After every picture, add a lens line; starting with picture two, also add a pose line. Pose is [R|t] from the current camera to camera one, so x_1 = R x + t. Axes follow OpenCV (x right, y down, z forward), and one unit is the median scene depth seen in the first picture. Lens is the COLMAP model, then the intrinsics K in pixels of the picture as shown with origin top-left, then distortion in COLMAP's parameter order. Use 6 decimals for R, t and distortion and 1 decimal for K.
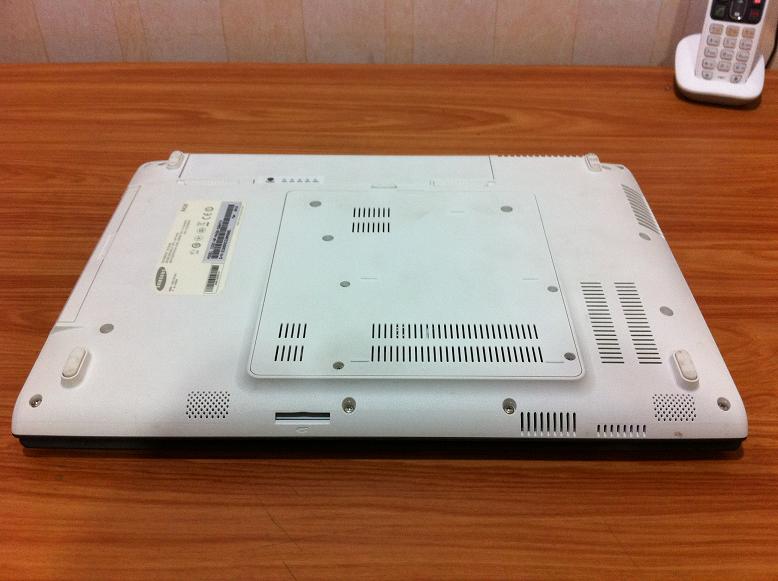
lens RADIAL K [[742.9, 0, 389.0], [0, 742.9, 290.5], [0, 0, 1]] dist [0.054554, -0.212764]
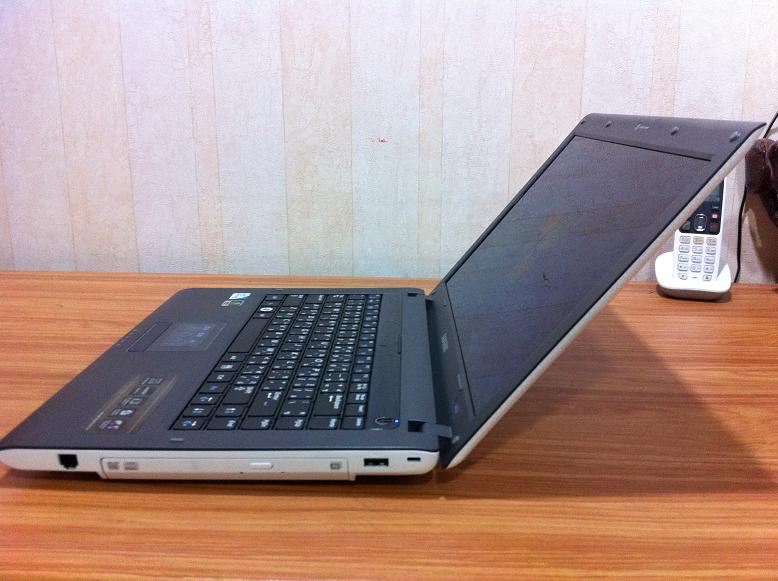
lens RADIAL K [[742.9, 0, 389.0], [0, 742.9, 290.5], [0, 0, 1]] dist [0.054554, -0.212764]
pose [[0.999909, 0.010153, -0.008847, -0.049318], [-0.012935, 0.906859, -0.421236, 0.265424], [0.003747, 0.421312, 0.906908, -0.116192]]
